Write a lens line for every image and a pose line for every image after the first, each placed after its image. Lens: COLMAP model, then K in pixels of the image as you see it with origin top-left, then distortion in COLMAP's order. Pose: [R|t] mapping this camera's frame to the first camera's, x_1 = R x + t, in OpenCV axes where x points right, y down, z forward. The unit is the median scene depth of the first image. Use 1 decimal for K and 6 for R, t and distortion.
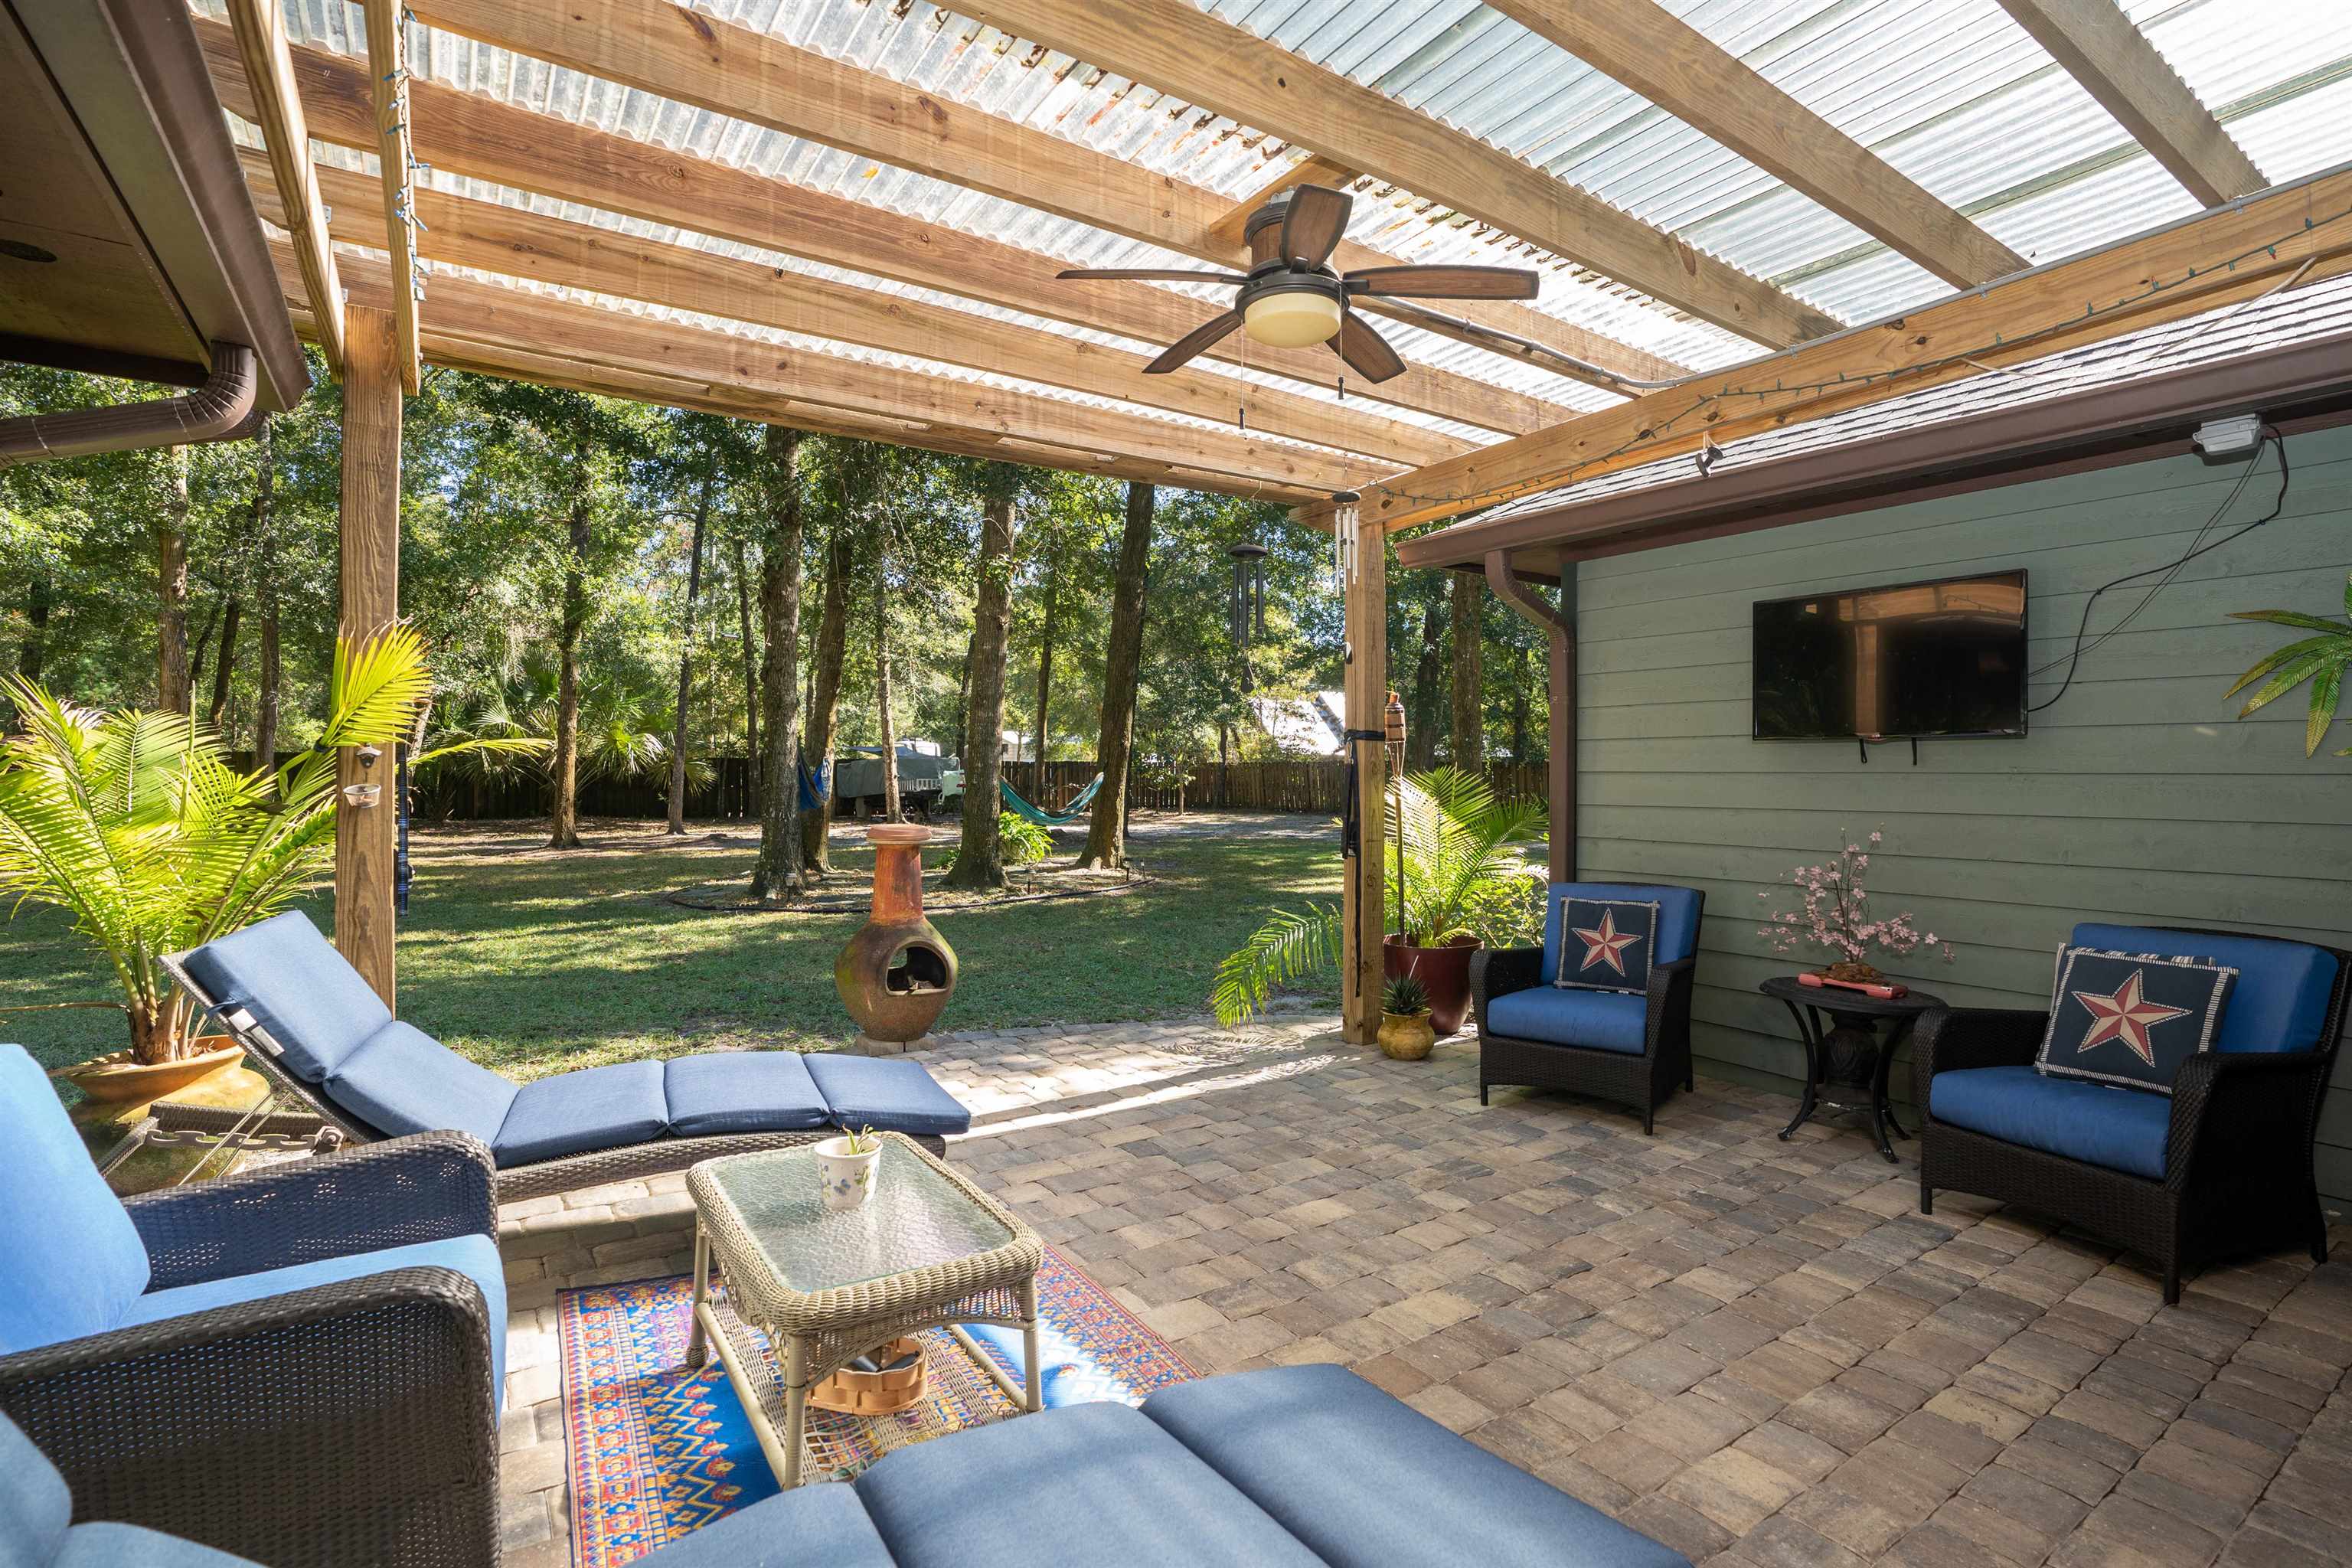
lens RADIAL K [[1115.9, 0, 1244.0], [0, 1115.9, 780.2], [0, 0, 1]] dist [-0.073559, 0.028728]
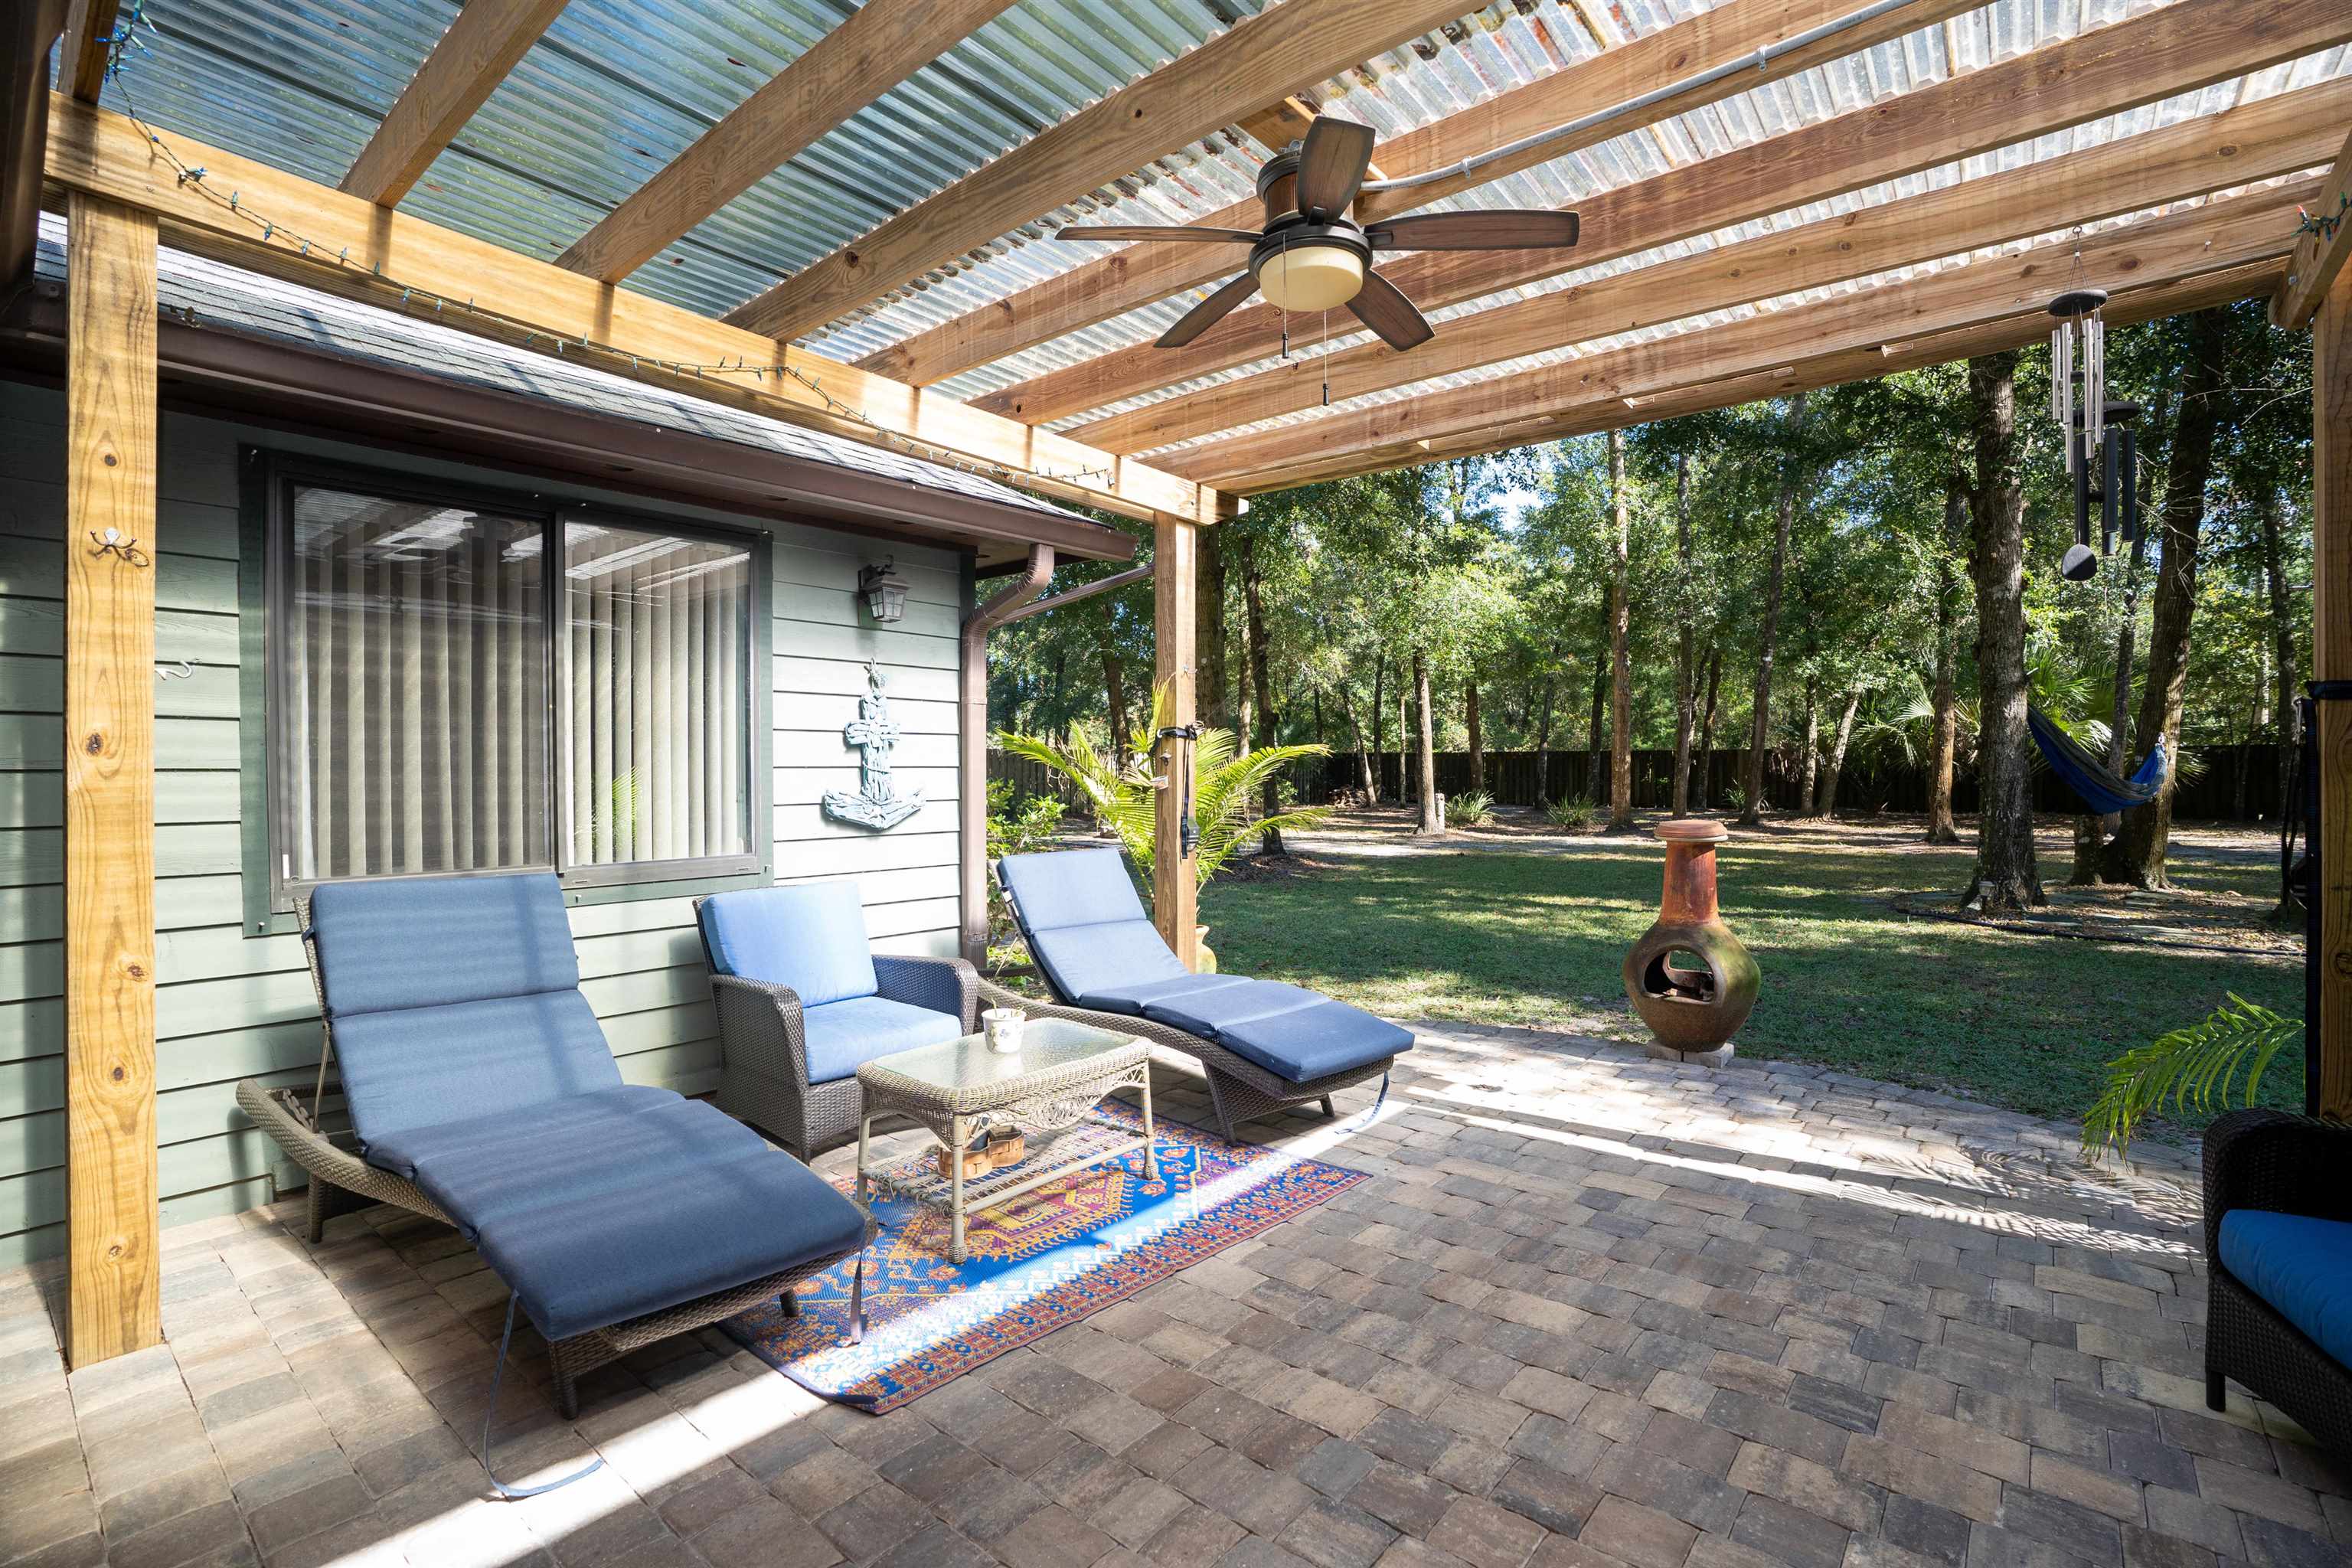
lens RADIAL K [[1104.9, 0, 1165.1], [0, 1104.9, 782.2], [0, 0, 1]] dist [-0.058608, 0.025466]
pose [[0.253462, 0.008321, -0.967309, 0.615763], [-0.000297, 0.999964, 0.008524, -0.000340], [0.967345, -0.001873, 0.253456, 0.437047]]
